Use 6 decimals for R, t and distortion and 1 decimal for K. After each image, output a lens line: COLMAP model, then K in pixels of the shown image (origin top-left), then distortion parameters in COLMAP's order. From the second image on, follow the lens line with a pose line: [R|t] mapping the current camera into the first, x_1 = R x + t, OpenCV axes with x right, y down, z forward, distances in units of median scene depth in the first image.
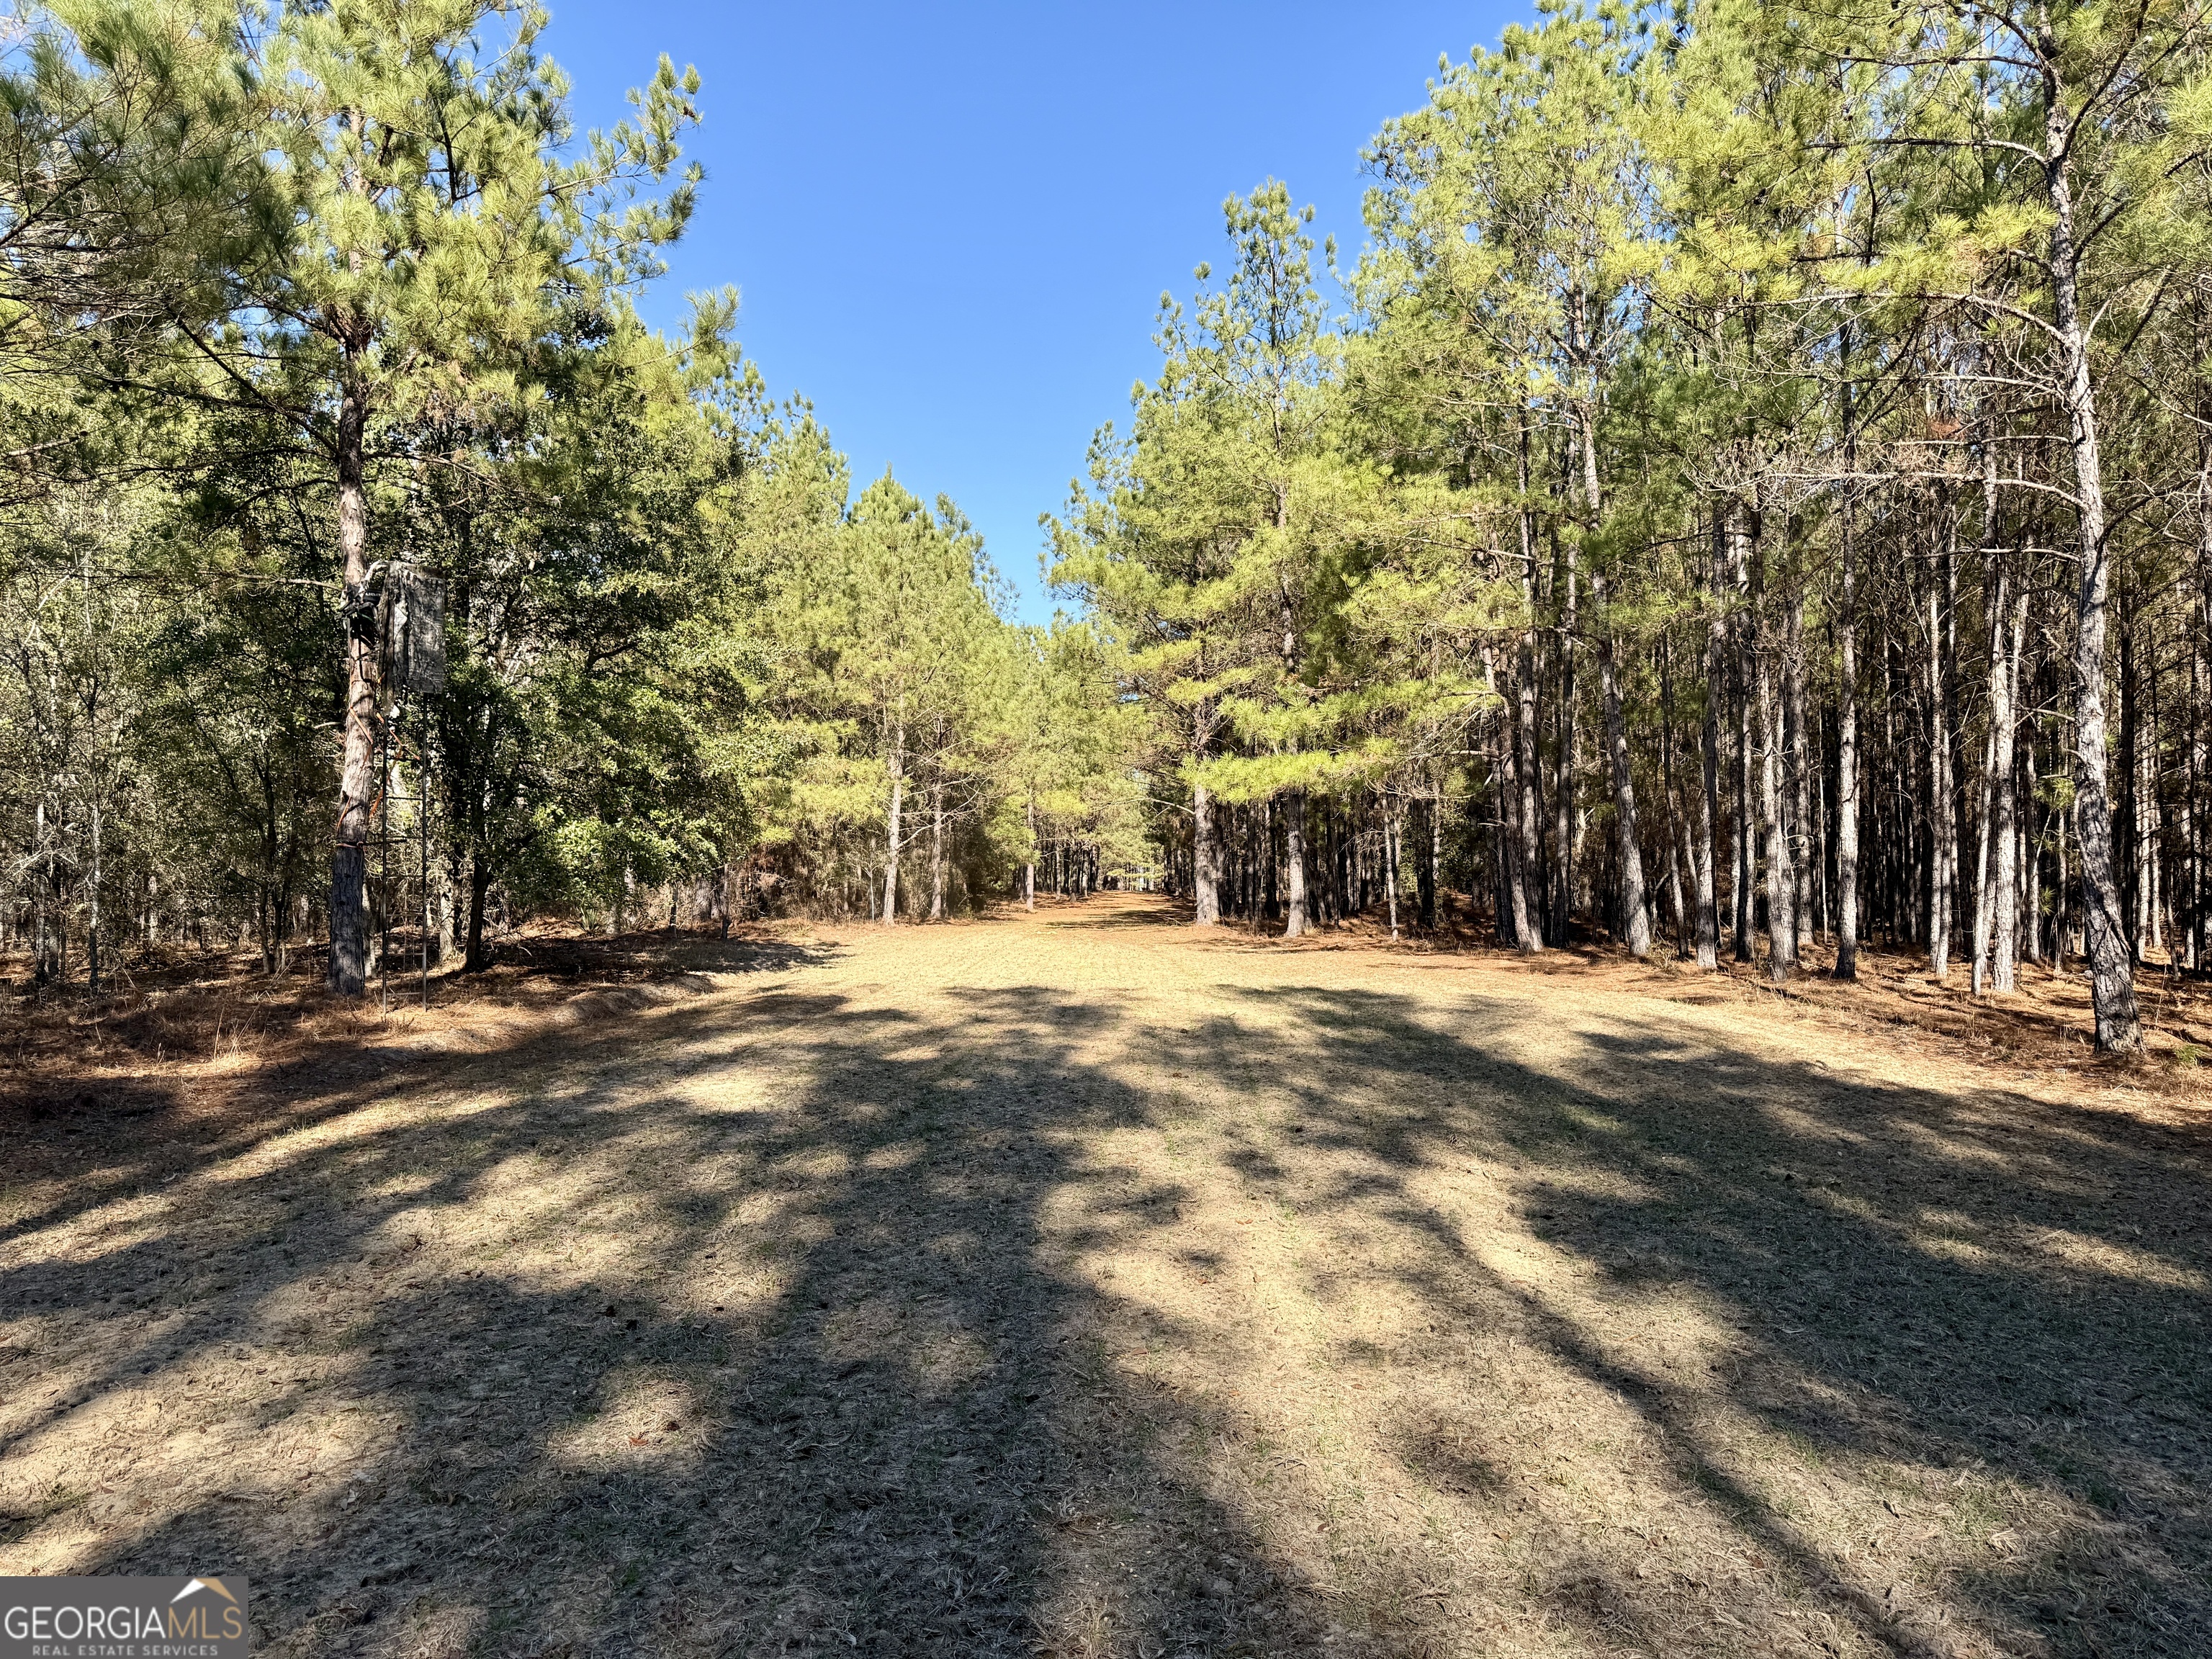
lens RADIAL K [[1519.1, 0, 1106.0], [0, 1519.1, 829.5], [0, 0, 1]] dist [0.235093, -0.000024]
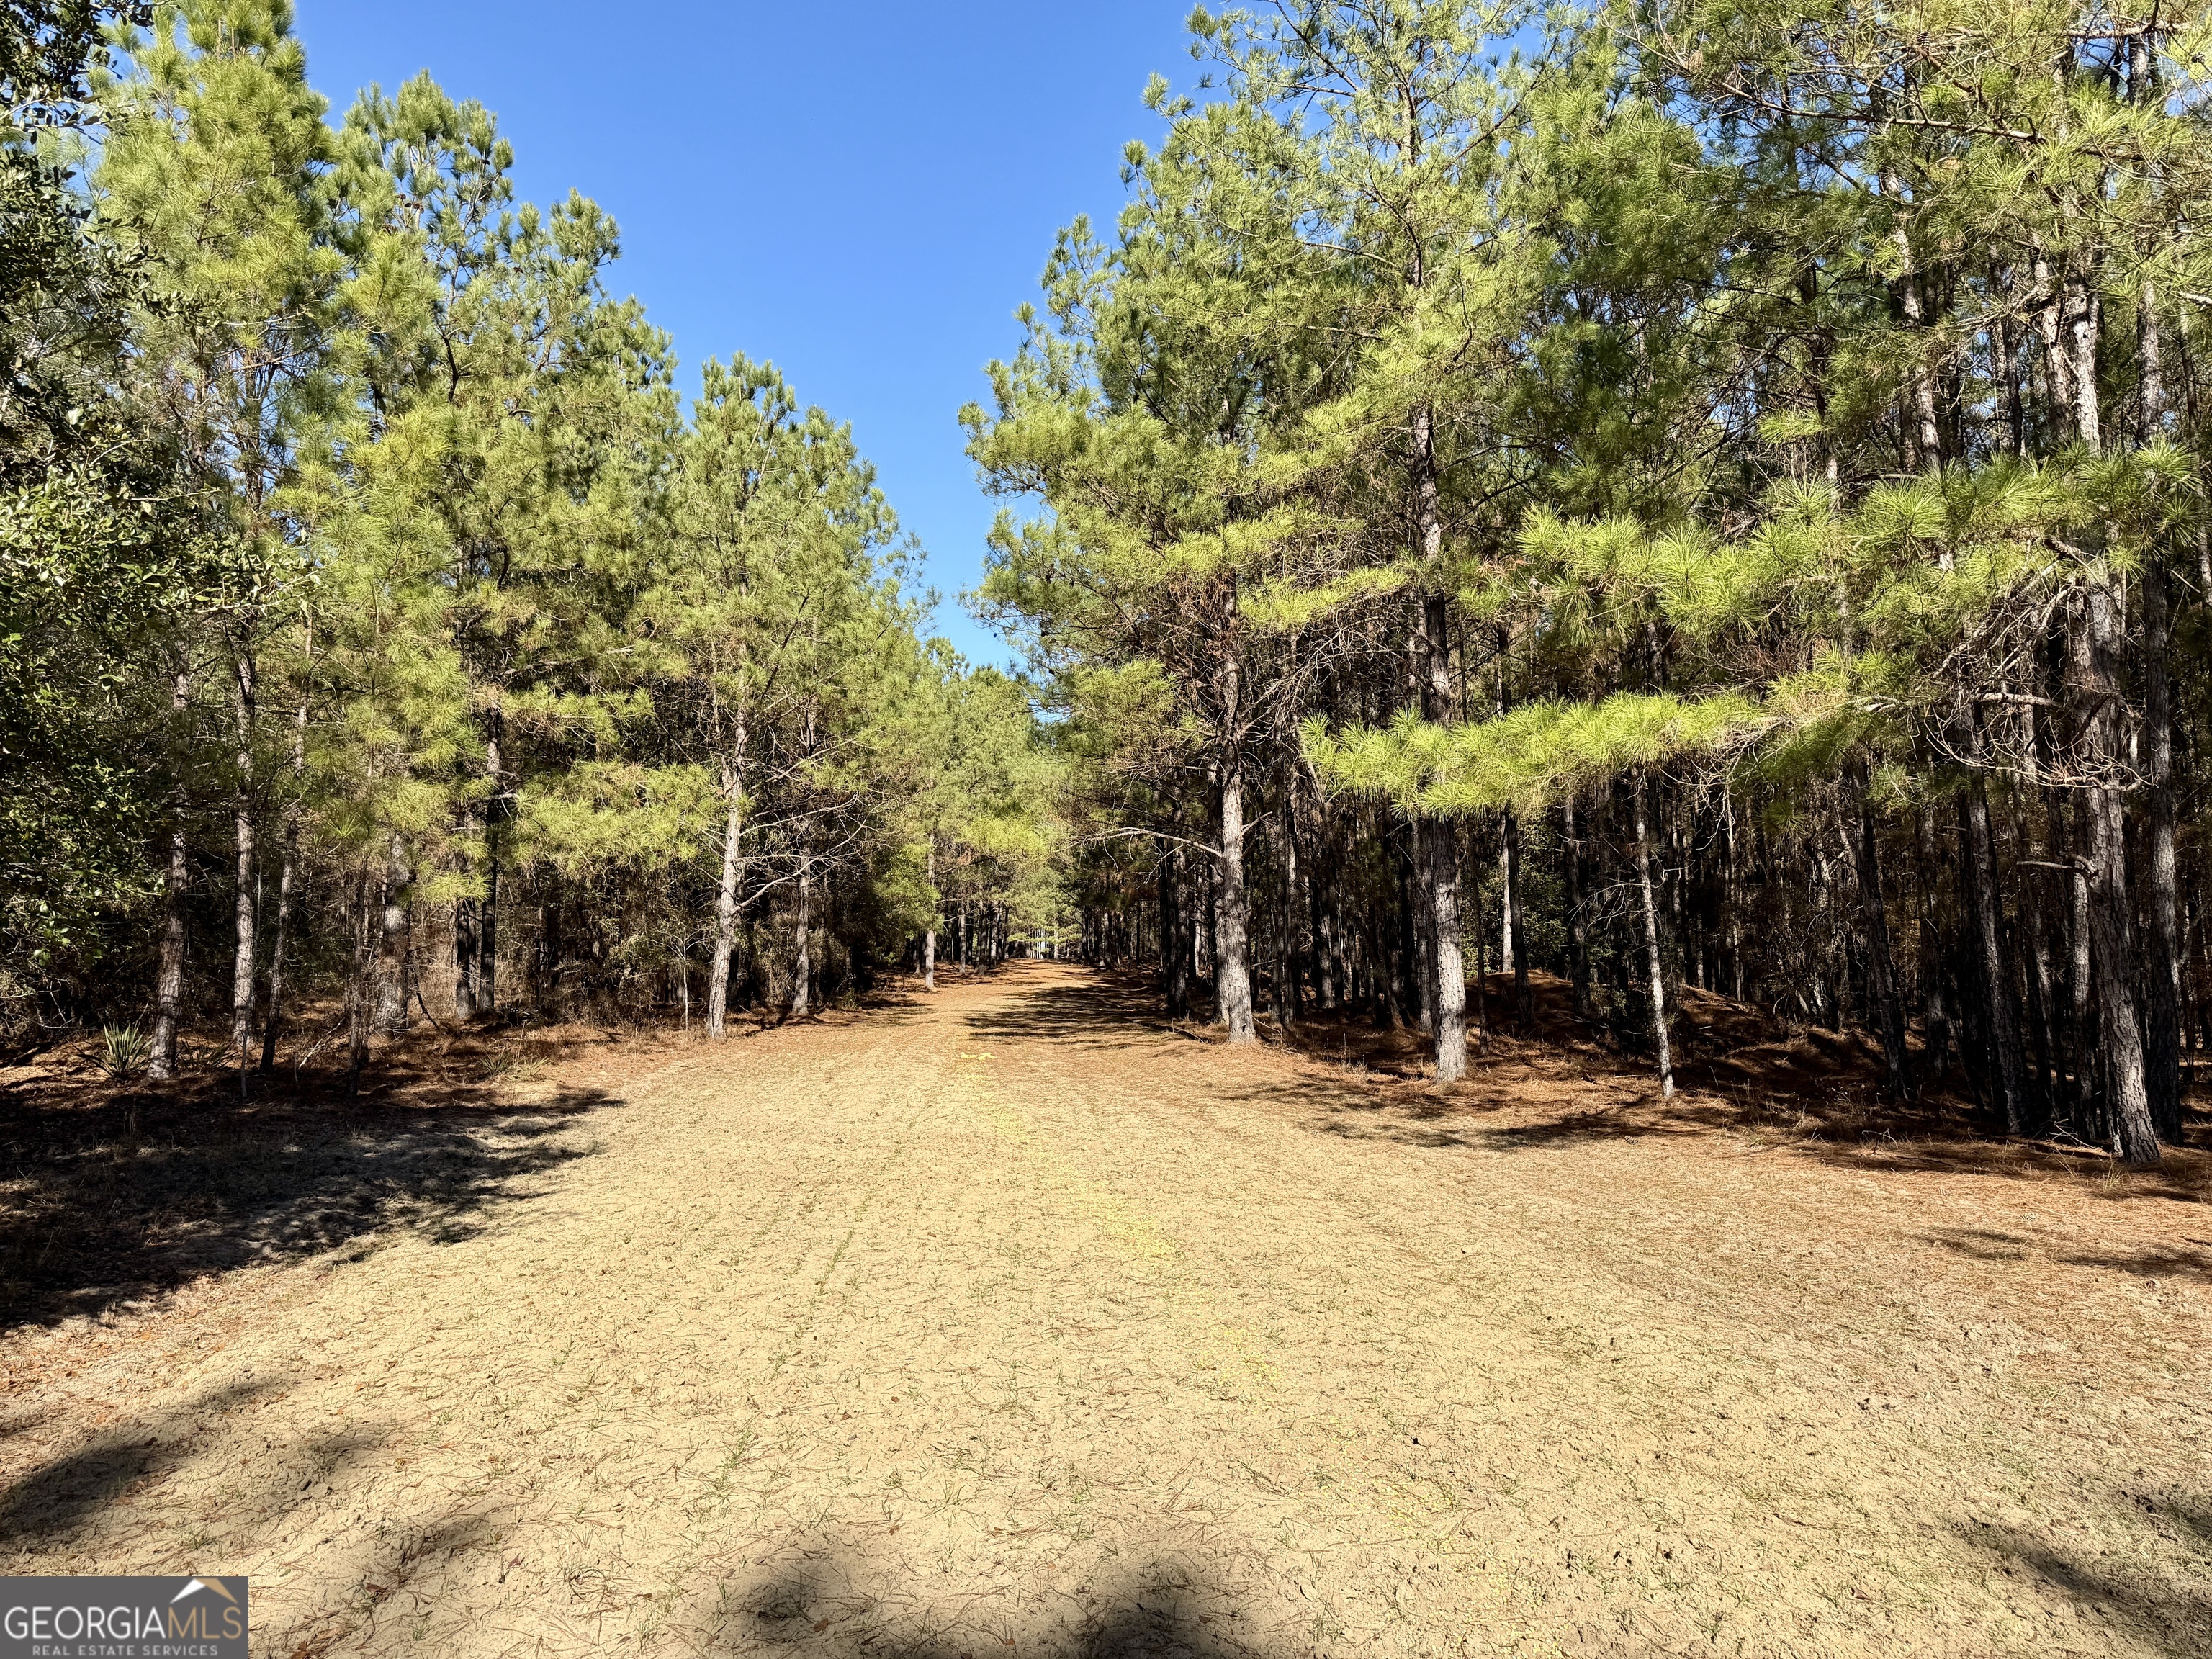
lens RADIAL K [[1519.1, 0, 1106.0], [0, 1519.1, 829.5], [0, 0, 1]] dist [0.235093, -0.000024]
pose [[0.997495, 0.005392, 0.070532, -0.026350], [-0.002529, 0.999172, -0.040612, 0.003098], [-0.070693, 0.040332, 0.996682, 0.332428]]
